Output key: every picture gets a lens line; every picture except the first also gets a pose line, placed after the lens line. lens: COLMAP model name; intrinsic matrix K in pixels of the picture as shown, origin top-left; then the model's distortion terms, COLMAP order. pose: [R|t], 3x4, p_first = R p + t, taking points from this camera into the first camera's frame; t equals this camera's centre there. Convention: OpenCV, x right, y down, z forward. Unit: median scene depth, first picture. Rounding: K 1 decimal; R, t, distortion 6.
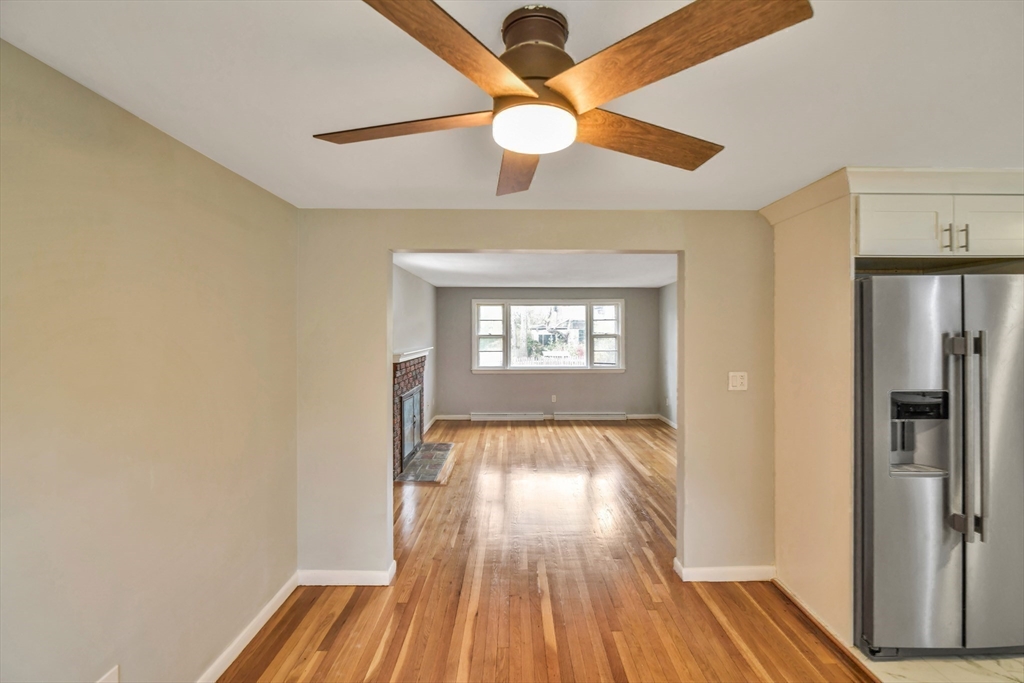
lens RADIAL K [[449.8, 0, 526.7], [0, 449.8, 332.8], [0, 0, 1]] dist [-0.015049, 0.002797]
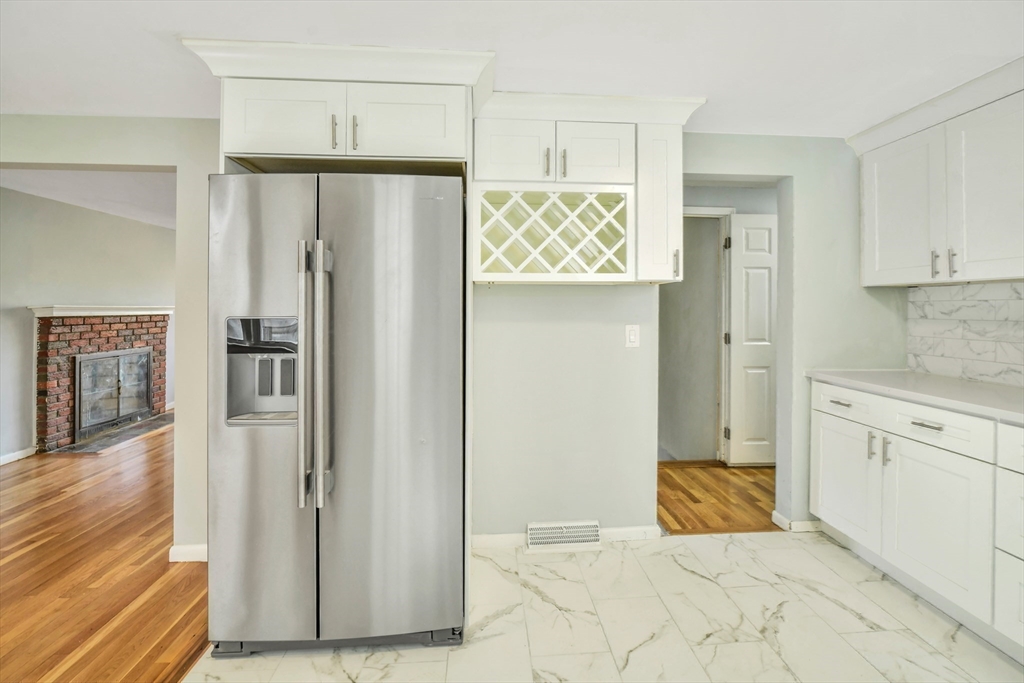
lens RADIAL K [[449.8, 0, 525.9], [0, 449.8, 303.1], [0, 0, 1]] dist [-0.015049, 0.002797]
pose [[0.998046, 0.002784, 0.062425, 0.940416], [-0.001727, 0.999854, -0.016984, 0.085095], [-0.062463, 0.016843, 0.997905, 0.119380]]
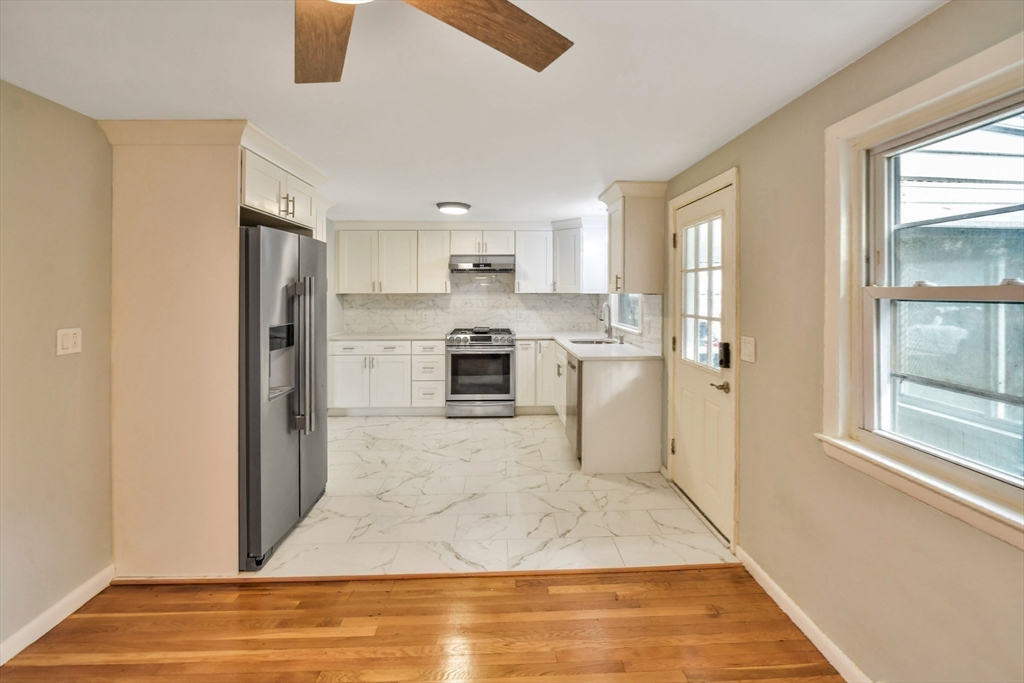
lens RADIAL K [[449.8, 0, 510.7], [0, 449.8, 289.4], [0, 0, 1]] dist [-0.015049, 0.002797]
pose [[-0.008957, 0.005907, 0.999942, -0.261350], [0.008023, 0.999951, -0.005836, 0.032300], [-0.999928, 0.007970, -0.009004, 0.274555]]
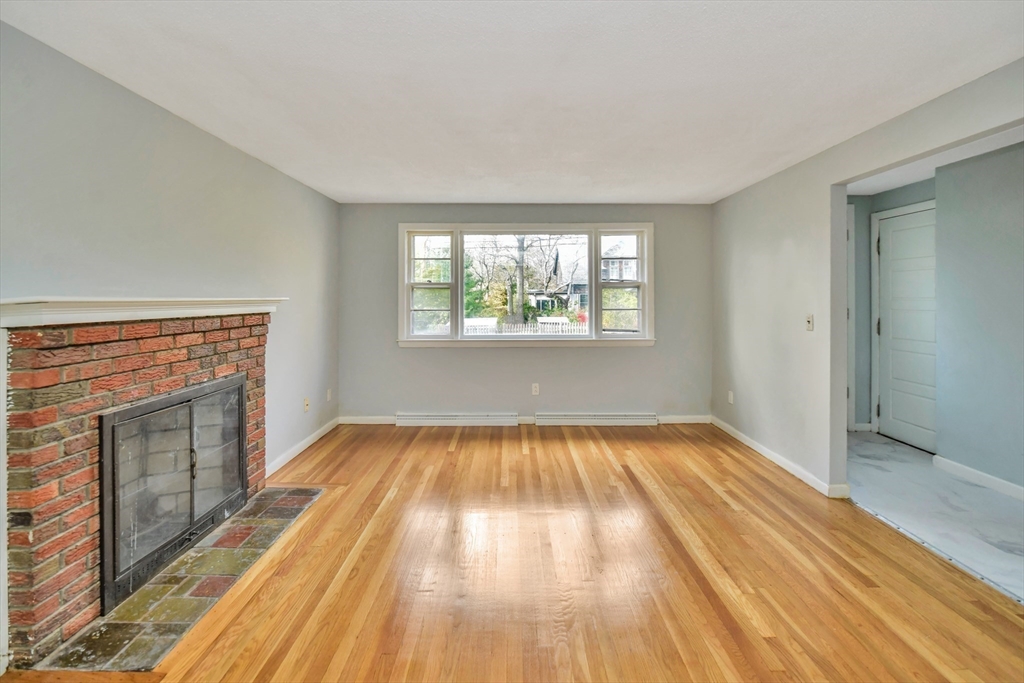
lens RADIAL K [[456.3, 0, 512.3], [0, 456.3, 297.8], [0, 0, 1]] dist [-0.003007, -0.000182]
pose [[0.999394, -0.002752, -0.034708, 0.138787], [0.002526, 0.999975, -0.006536, 0.077941], [0.034725, 0.006444, 0.999376, 1.068030]]
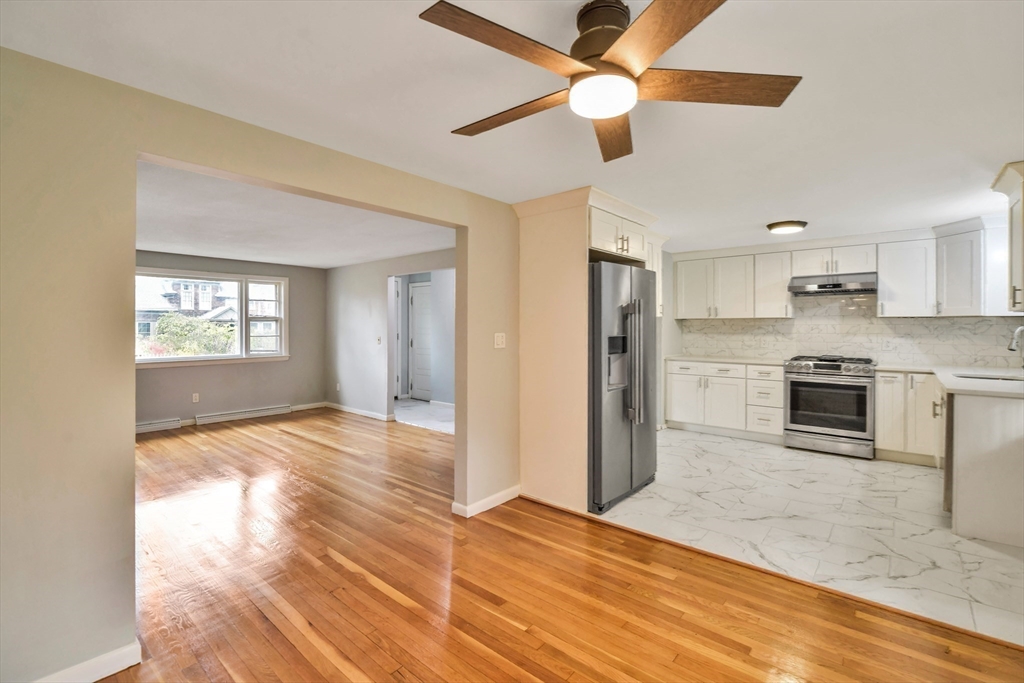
lens RADIAL K [[449.8, 0, 530.6], [0, 449.8, 326.0], [0, 0, 1]] dist [-0.015049, 0.002797]
pose [[0.653314, -0.000822, 0.757087, -0.399575], [0.004583, 0.999985, -0.002870, 0.070699], [-0.757073, 0.005345, 0.653308, 0.128310]]
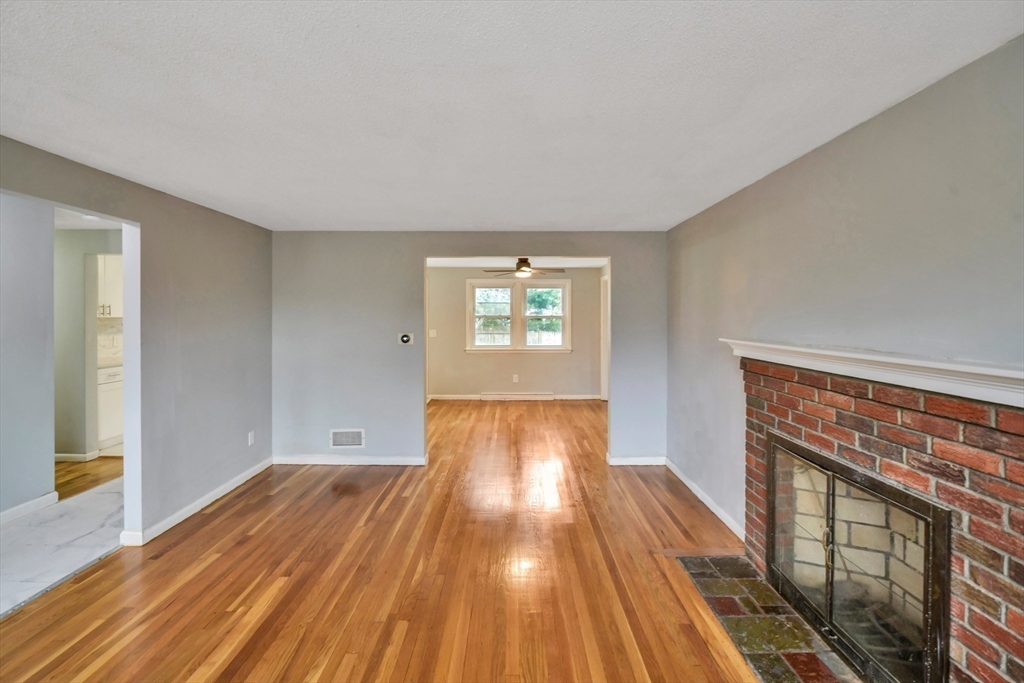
lens RADIAL K [[449.8, 0, 511.4], [0, 449.8, 314.2], [0, 0, 1]] dist [-0.015049, 0.002797]
pose [[-0.999277, -0.000693, 0.038020, -0.016544], [-0.000569, 0.999994, 0.003277, 0.015322], [-0.038022, 0.003253, -0.999272, 2.587451]]
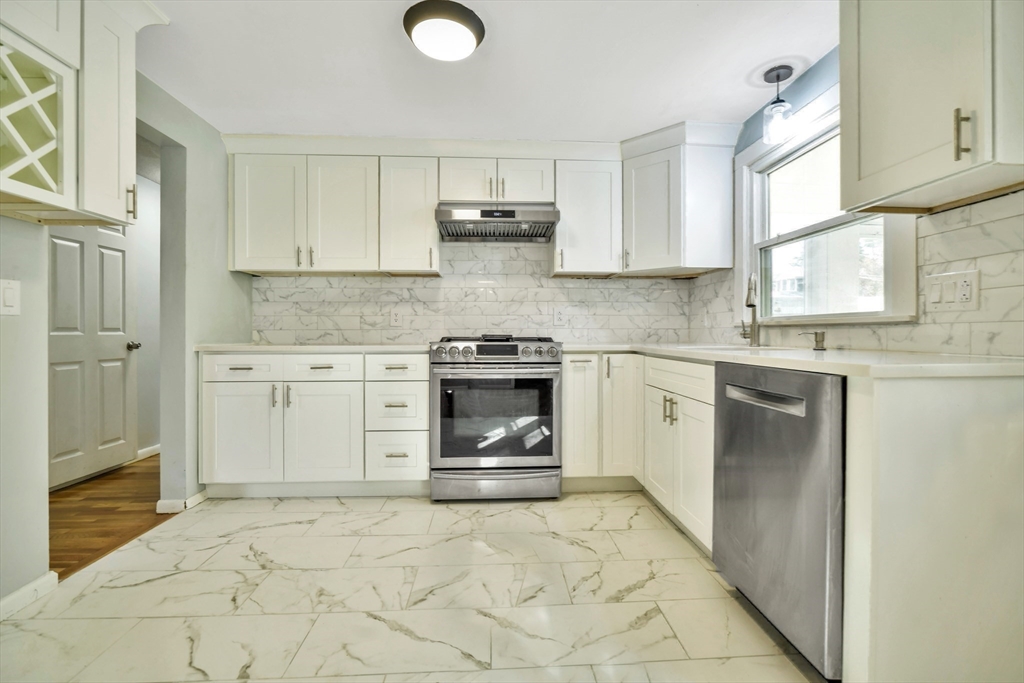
lens RADIAL K [[449.8, 0, 508.3], [0, 449.8, 331.4], [0, 0, 1]] dist [-0.015049, 0.002797]
pose [[-0.022583, 0.001100, 0.999744, 0.626694], [0.007398, 0.999972, -0.000933, 0.185331], [-0.999718, 0.007375, -0.022591, 0.380591]]
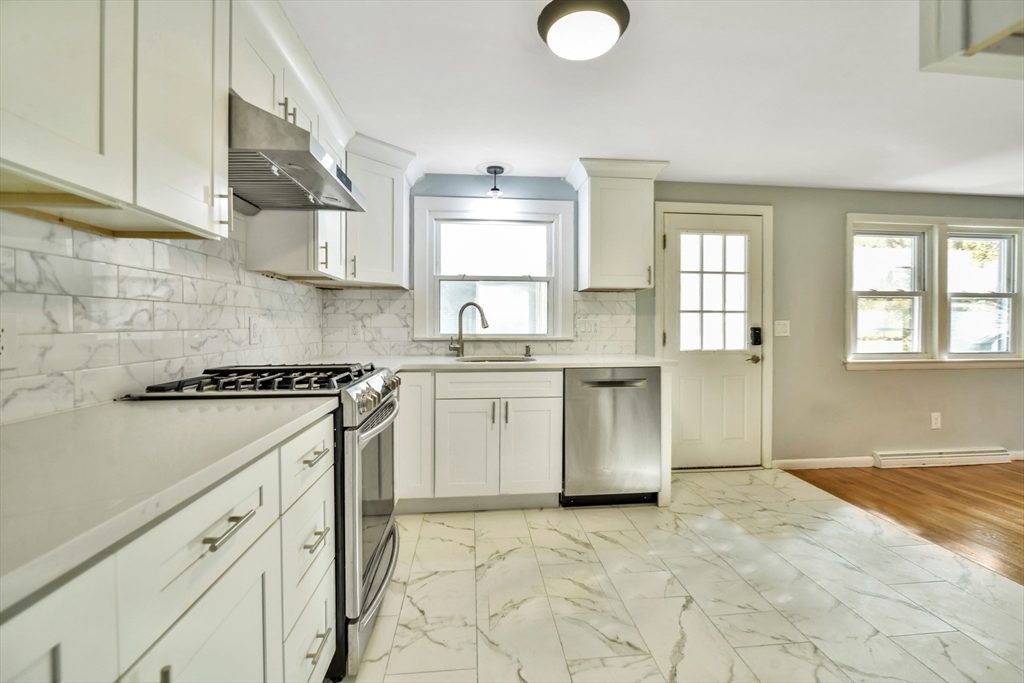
lens RADIAL K [[449.8, 0, 518.5], [0, 449.8, 327.6], [0, 0, 1]] dist [-0.015049, 0.002797]
pose [[-0.996580, -0.003154, -0.082569, 1.434000], [-0.004231, 0.999908, 0.012869, 0.127487], [0.082520, 0.013175, -0.996502, 1.052311]]
